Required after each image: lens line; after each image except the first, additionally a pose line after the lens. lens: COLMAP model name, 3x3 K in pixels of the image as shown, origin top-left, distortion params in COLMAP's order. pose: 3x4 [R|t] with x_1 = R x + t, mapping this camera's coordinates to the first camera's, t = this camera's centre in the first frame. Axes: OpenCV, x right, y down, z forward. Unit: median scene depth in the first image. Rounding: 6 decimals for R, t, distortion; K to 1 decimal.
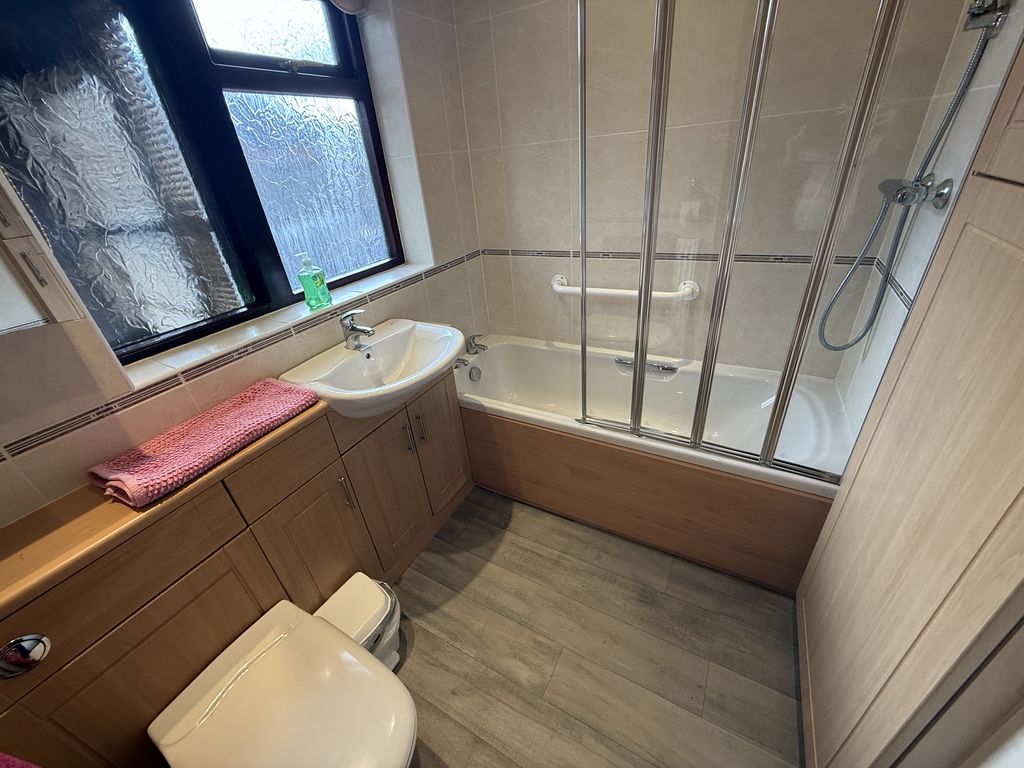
lens RADIAL K [[403.2, 0, 506.1], [0, 403.2, 385.8], [0, 0, 1]] dist [-0.001417, -0.000035]
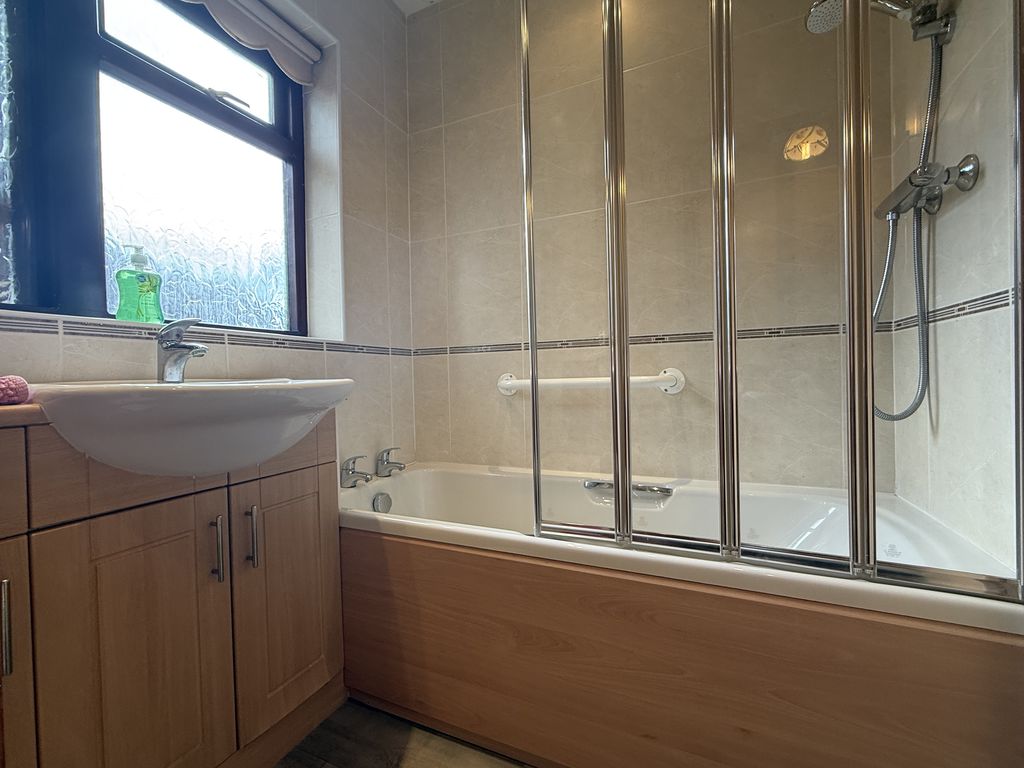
lens RADIAL K [[449.2, 0, 508.3], [0, 449.2, 384.0], [0, 0, 1]] dist [-0.002251, 0.000287]
pose [[0.993765, 0.068263, 0.088155, 0.061376], [-0.017498, 0.876354, -0.481349, 0.176656], [-0.110114, 0.476806, 0.872085, 0.264615]]
